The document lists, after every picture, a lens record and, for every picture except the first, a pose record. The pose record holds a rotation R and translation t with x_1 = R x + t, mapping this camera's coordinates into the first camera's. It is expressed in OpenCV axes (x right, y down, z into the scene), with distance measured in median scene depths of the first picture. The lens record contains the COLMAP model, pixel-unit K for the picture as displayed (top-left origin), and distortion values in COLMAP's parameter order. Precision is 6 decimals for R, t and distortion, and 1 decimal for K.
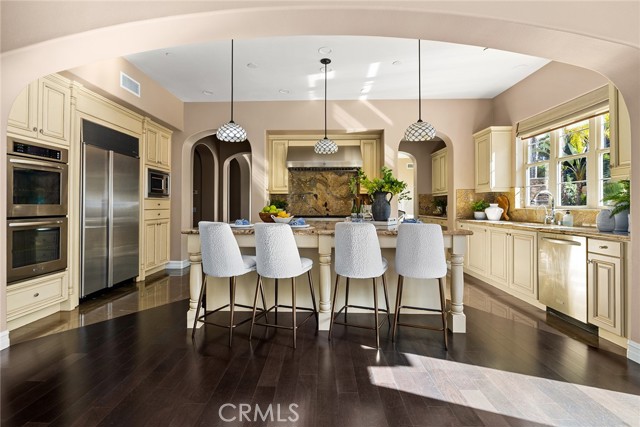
lens RADIAL K [[301.6, 0, 319.1], [0, 301.6, 200.1], [0, 0, 1]] dist [-0.005572, -0.000492]
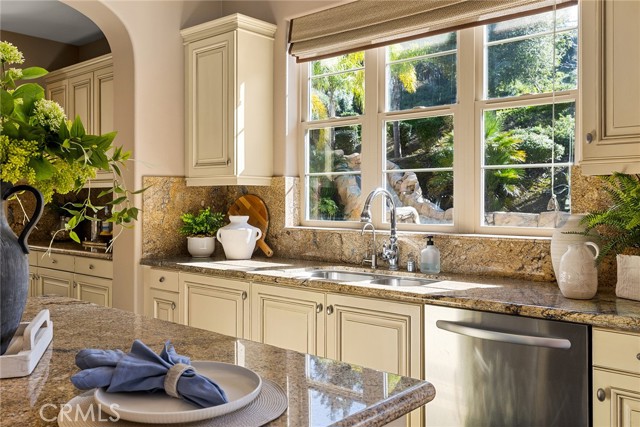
lens RADIAL K [[586.9, 0, 304.9], [0, 586.9, 196.3], [0, 0, 1]] dist [0.002800, 0.000000]
pose [[0.665502, 0.011312, 0.746310, 0.075503], [-0.017184, 0.999852, 0.000169, -0.014903], [-0.746198, -0.012937, 0.665598, 0.442152]]
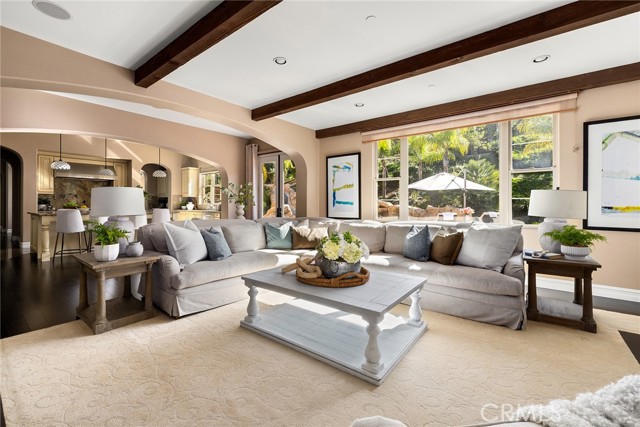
lens RADIAL K [[276.1, 0, 309.0], [0, 276.1, 204.3], [0, 0, 1]] dist [0.001858, 0.000118]
pose [[0.625569, 0.000018, 0.780169, -0.465379], [-0.018386, 0.999723, 0.014719, -0.019187], [-0.779952, -0.023552, 0.625395, -0.967546]]
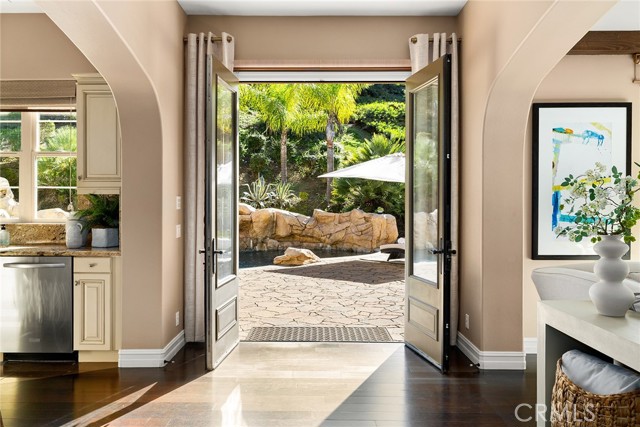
lens RADIAL K [[496.6, 0, 314.5], [0, 496.6, 208.2], [0, 0, 1]] dist [-0.010156, -0.005286]
pose [[-0.009679, -0.001013, 0.999953, -0.326025], [-0.022519, 0.999746, 0.000795, -0.020357], [-0.999700, -0.022510, -0.009699, 0.169223]]
